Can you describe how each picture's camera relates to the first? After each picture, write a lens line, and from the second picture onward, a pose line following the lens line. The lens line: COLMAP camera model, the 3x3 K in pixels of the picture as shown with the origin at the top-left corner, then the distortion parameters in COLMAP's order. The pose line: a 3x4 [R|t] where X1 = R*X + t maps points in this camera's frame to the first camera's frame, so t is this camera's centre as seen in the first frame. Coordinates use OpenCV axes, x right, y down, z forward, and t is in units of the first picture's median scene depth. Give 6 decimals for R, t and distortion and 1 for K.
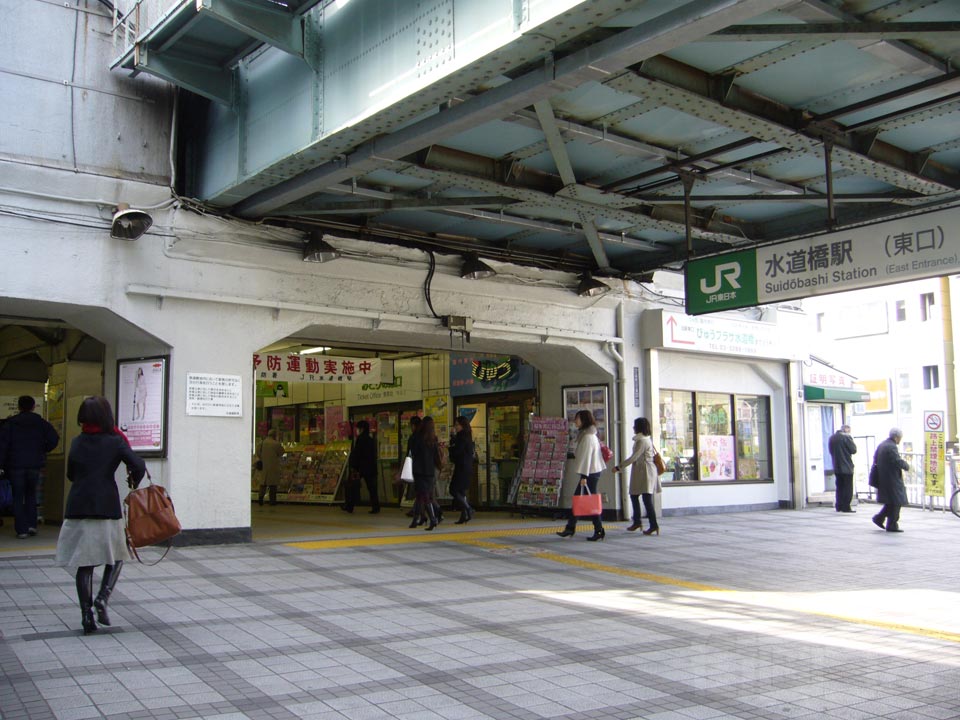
lens RADIAL K [[1024.4, 0, 480.9], [0, 1024.4, 359.2], [0, 0, 1]] dist [-0.059210, 0.000000]
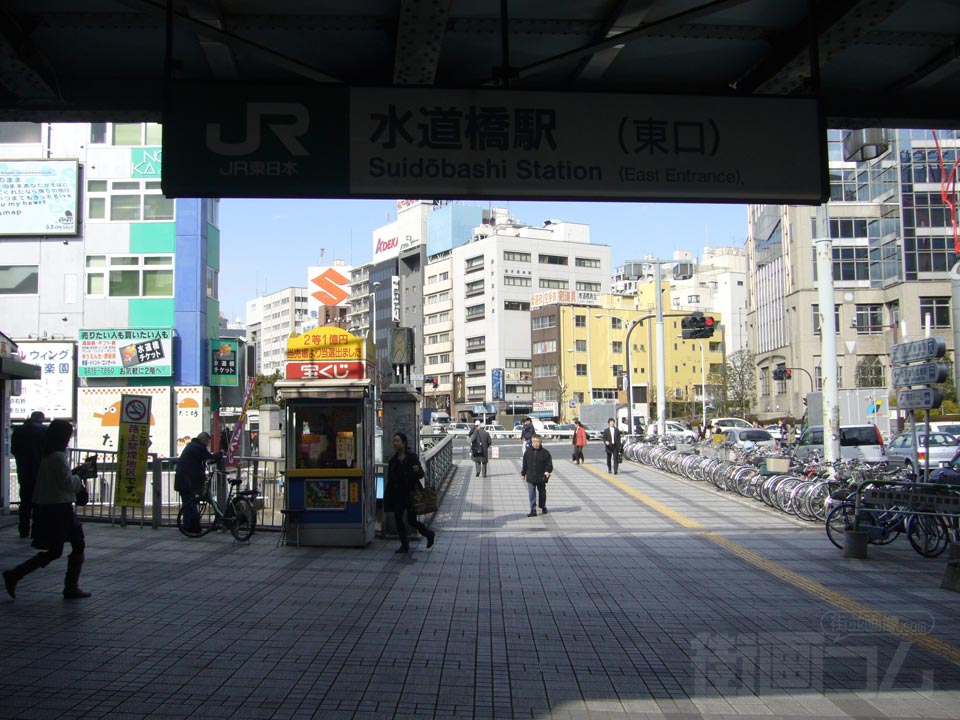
lens RADIAL K [[1024.4, 0, 480.6], [0, 1024.4, 362.3], [0, 0, 1]] dist [-0.059210, 0.000000]
pose [[0.542250, 0.061406, 0.837970, -0.118635], [-0.084134, 0.996282, -0.018564, 0.034496], [-0.835994, -0.060435, 0.545400, 0.695043]]
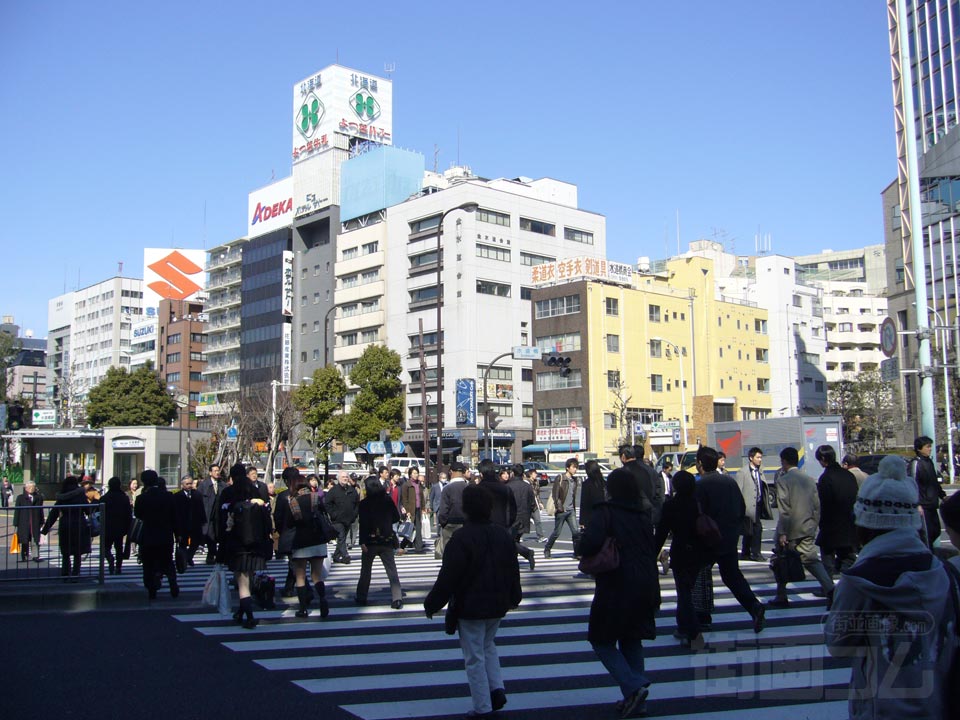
lens RADIAL K [[1024.4, 0, 479.6], [0, 1024.4, 359.4], [0, 0, 1]] dist [-0.059210, 0.000000]
pose [[0.363435, 0.109156, 0.925203, -0.007444], [-0.094524, 0.992308, -0.079943, 0.047435], [-0.926812, -0.058400, 0.370957, 0.829465]]
